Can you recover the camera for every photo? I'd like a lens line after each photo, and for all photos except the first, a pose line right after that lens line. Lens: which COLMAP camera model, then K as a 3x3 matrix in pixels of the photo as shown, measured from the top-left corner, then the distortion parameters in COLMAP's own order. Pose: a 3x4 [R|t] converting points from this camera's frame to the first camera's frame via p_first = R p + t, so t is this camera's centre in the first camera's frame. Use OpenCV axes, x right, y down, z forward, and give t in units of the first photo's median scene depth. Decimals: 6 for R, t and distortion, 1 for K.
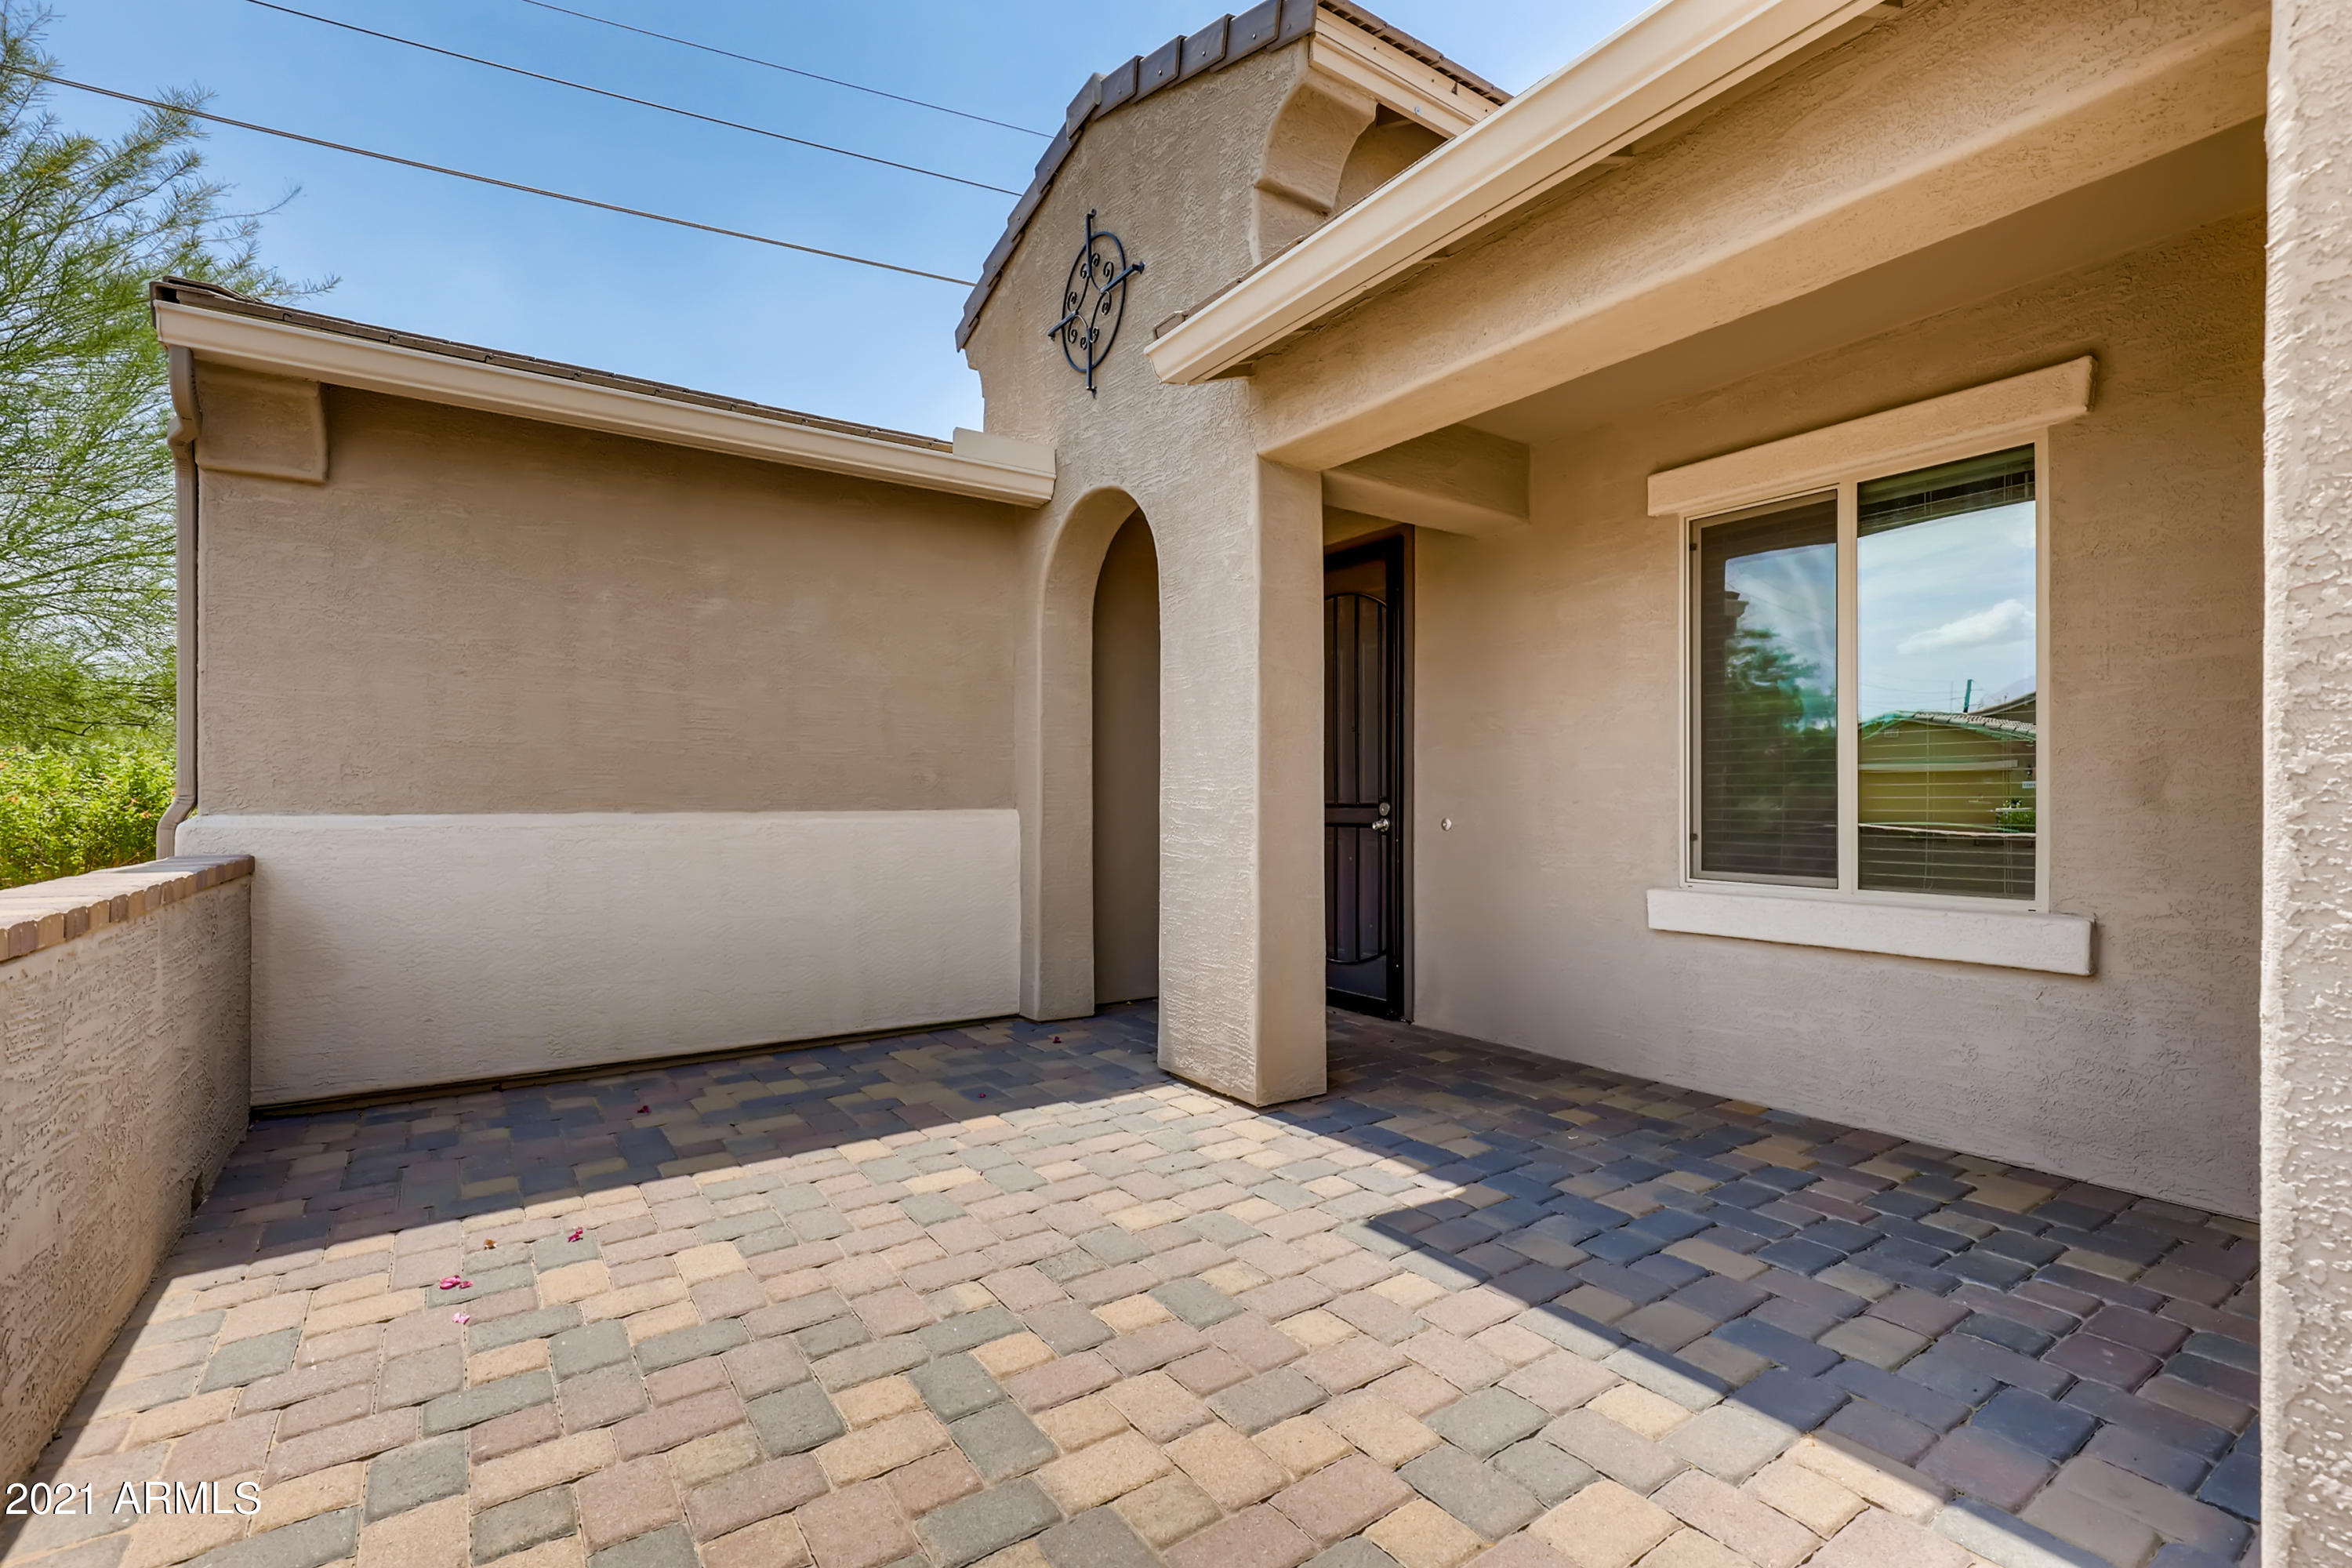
lens RADIAL K [[1083.6, 0, 1181.3], [0, 1083.6, 797.0], [0, 0, 1]] dist [0.000370, 0.004720]
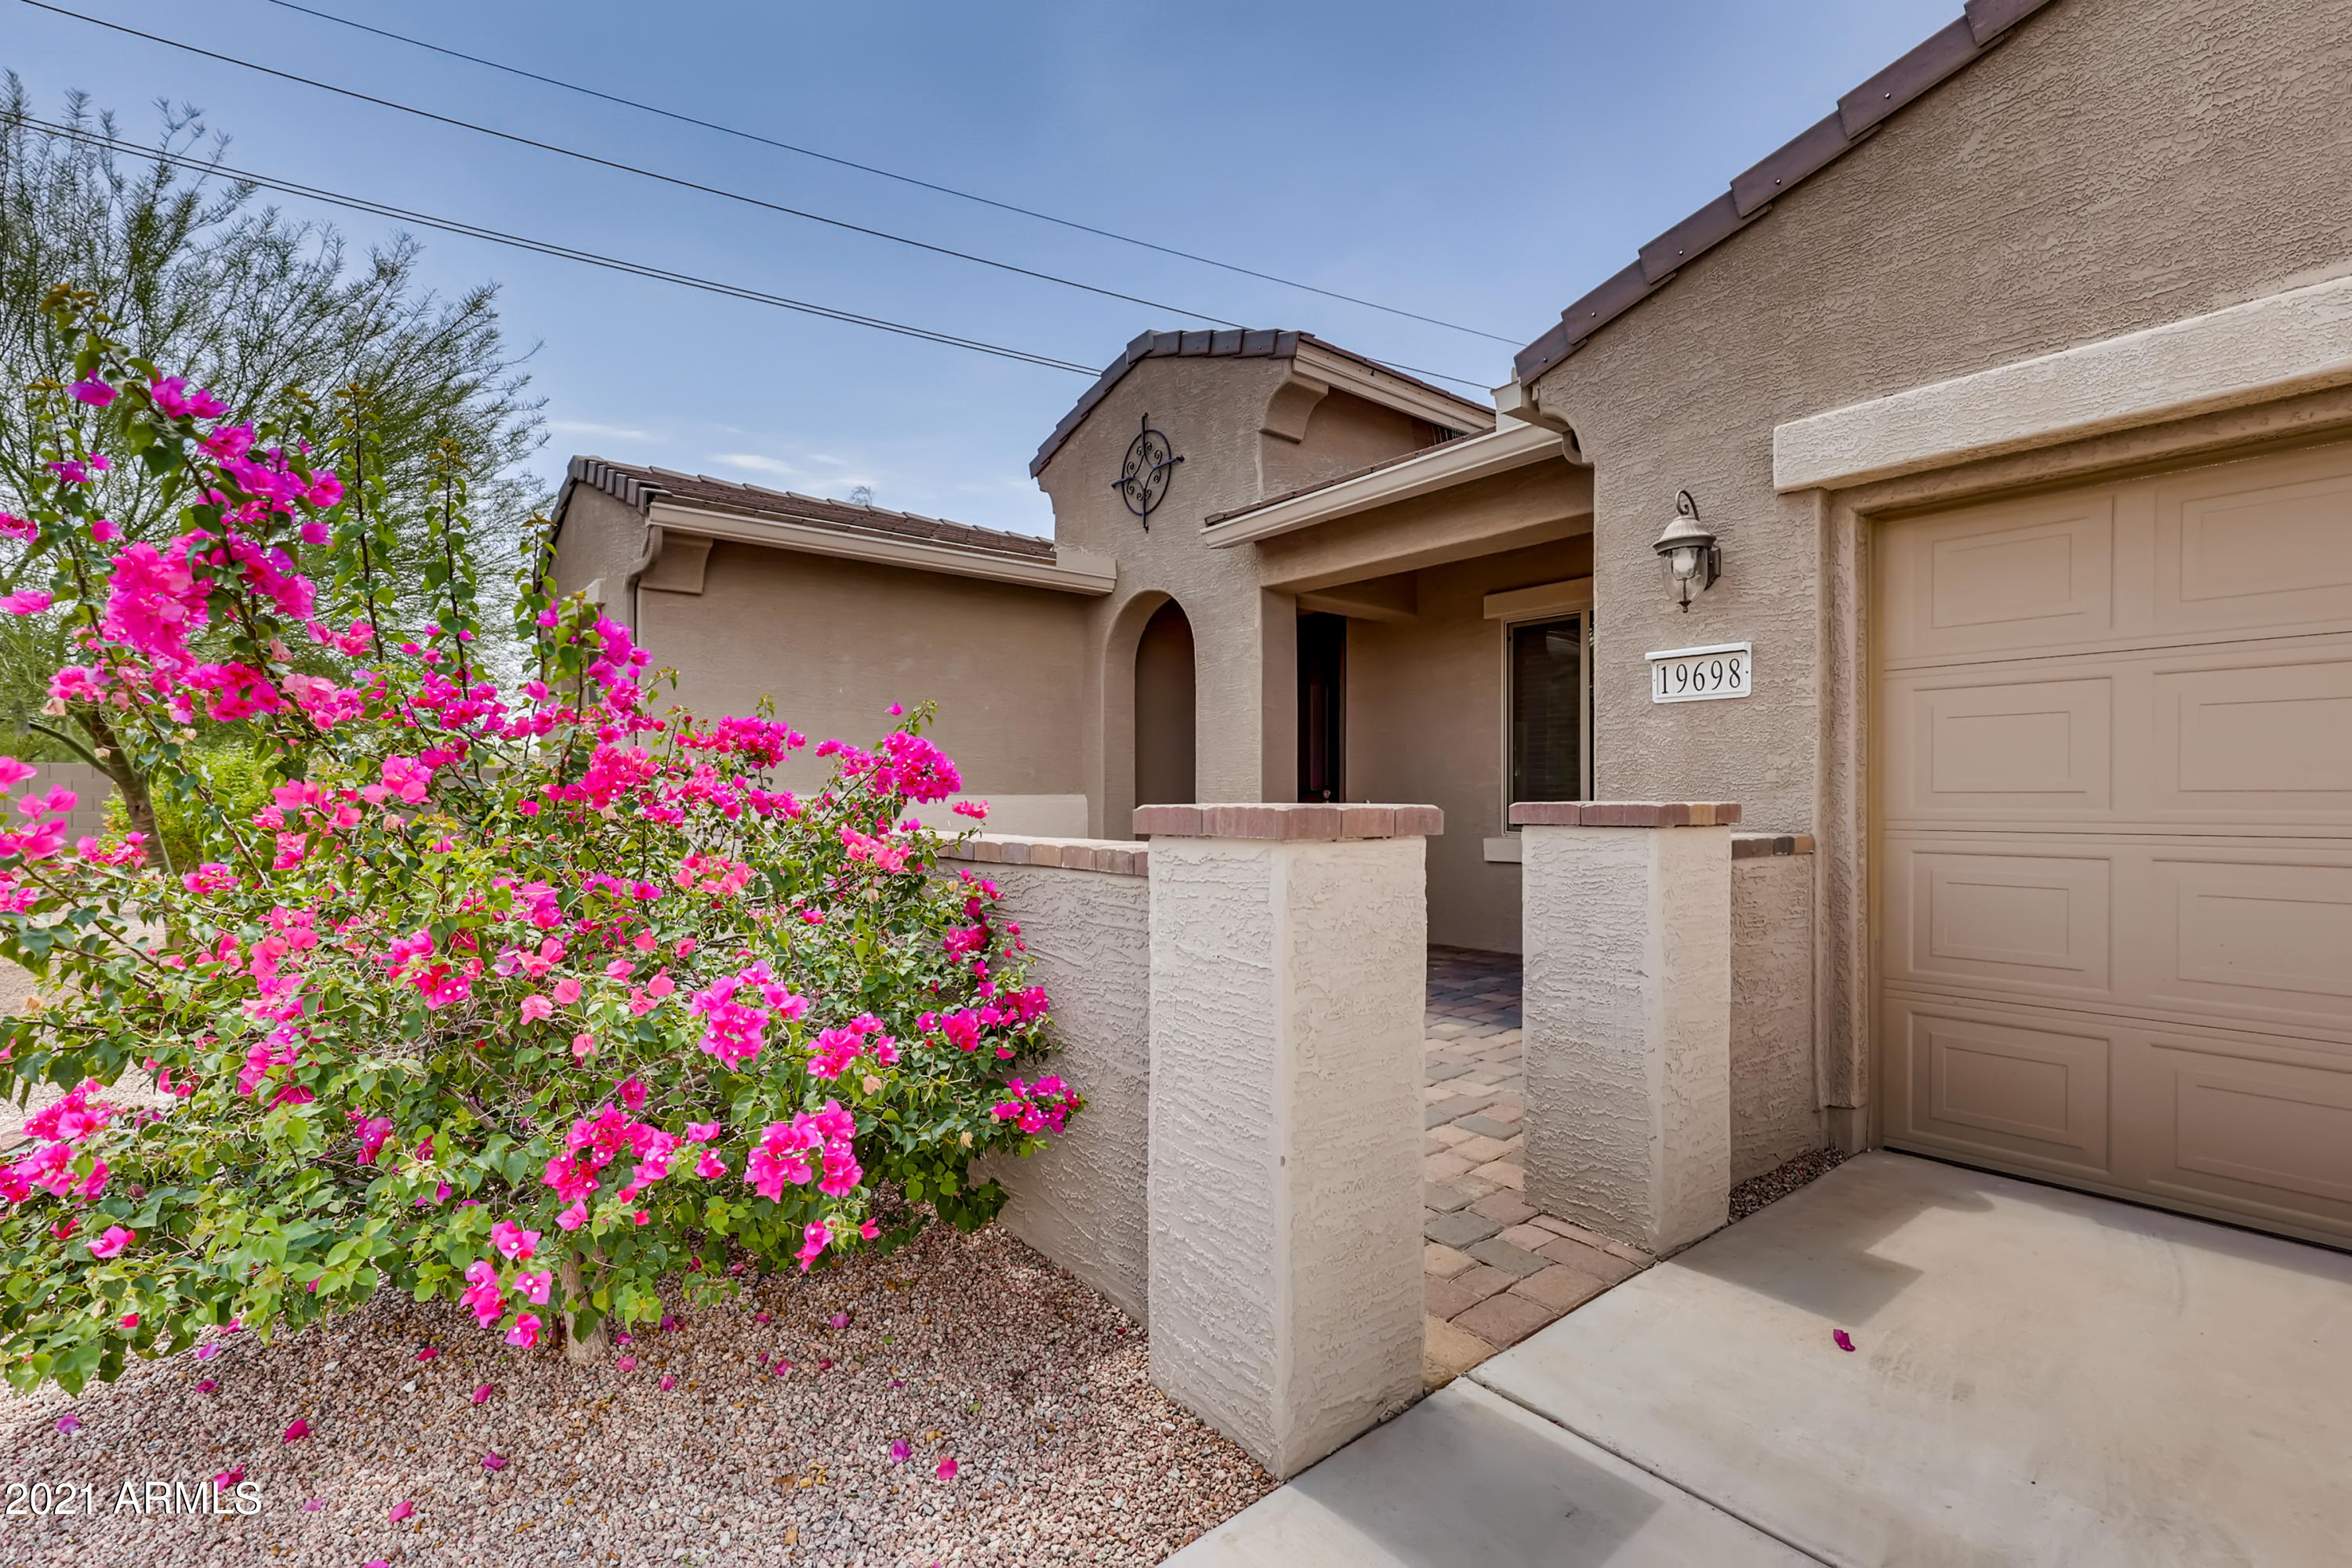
lens RADIAL K [[1083.6, 0, 1180.4], [0, 1083.6, 804.5], [0, 0, 1]] dist [0.000370, 0.004720]
pose [[0.996969, -0.001393, 0.077792, -0.159786], [0.001099, 0.999992, 0.003830, 0.021881], [-0.077797, -0.003733, 0.996962, -0.595221]]
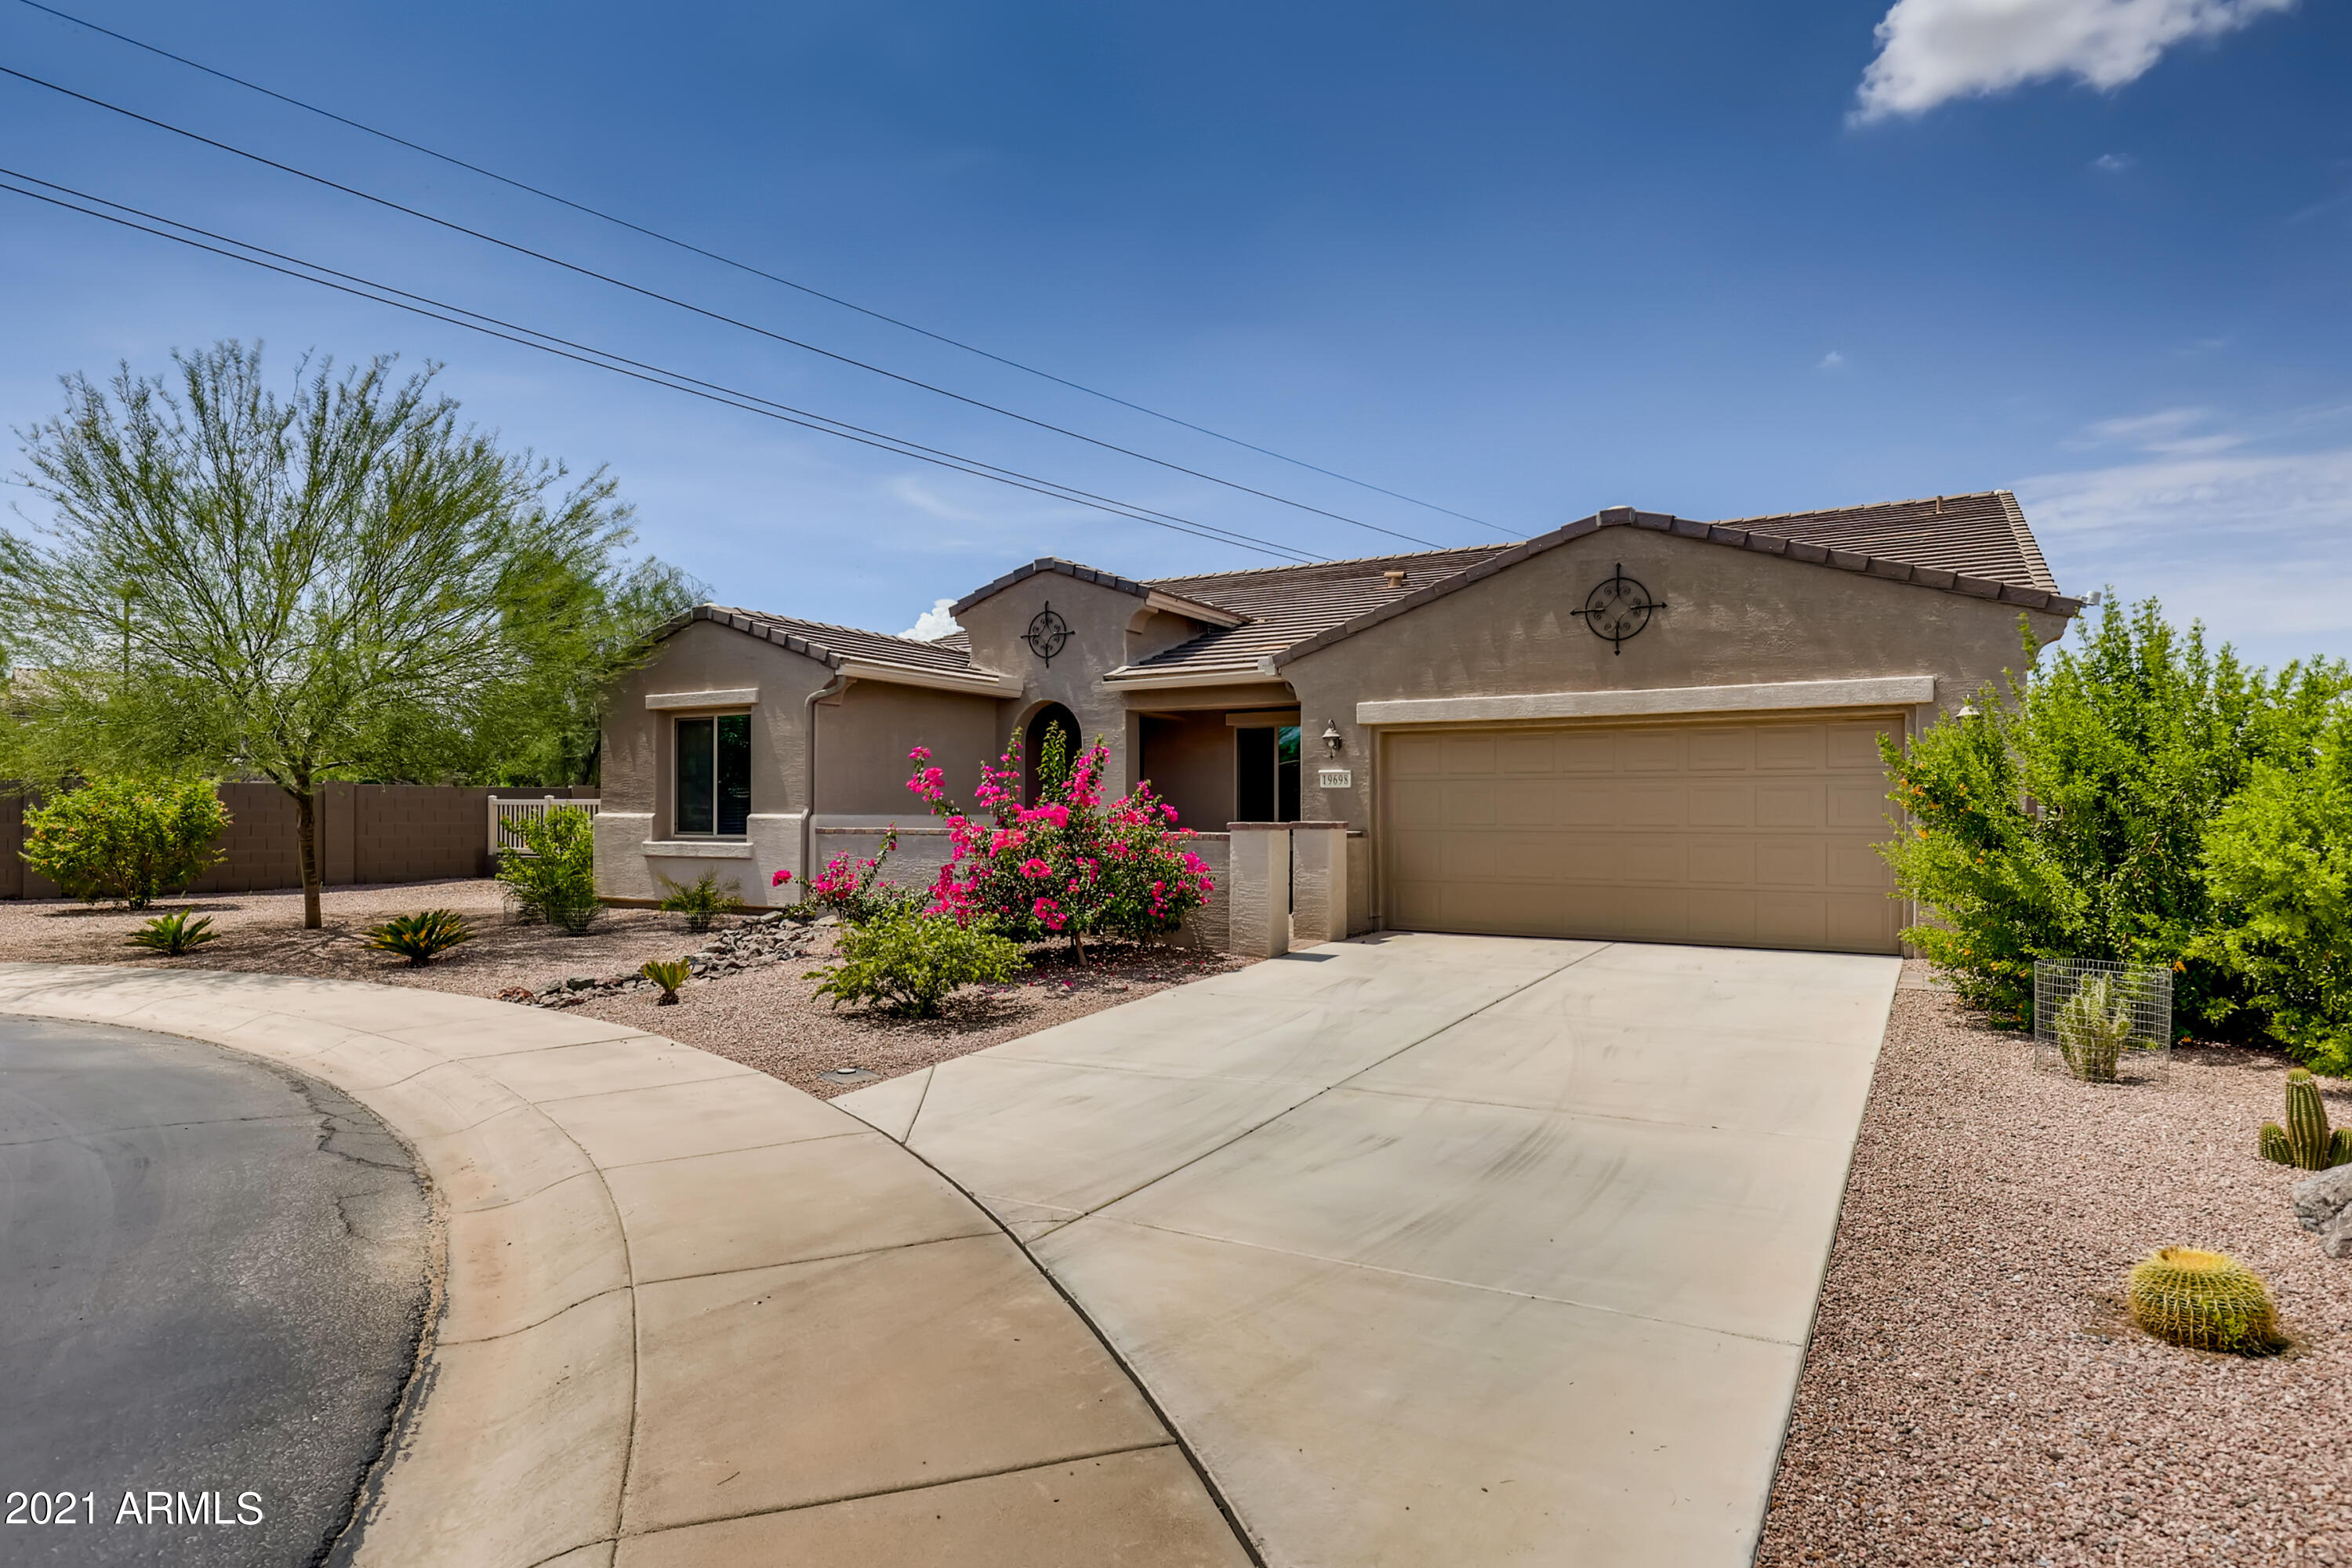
lens RADIAL K [[1349.5, 0, 1181.9], [0, 1349.5, 790.7], [0, 0, 1]] dist [-0.004214, -0.000554]
pose [[0.905756, 0.008137, 0.423722, -1.279200], [-0.001735, 0.999879, -0.015491, 0.000897], [-0.423796, 0.013295, 0.905660, -2.370597]]
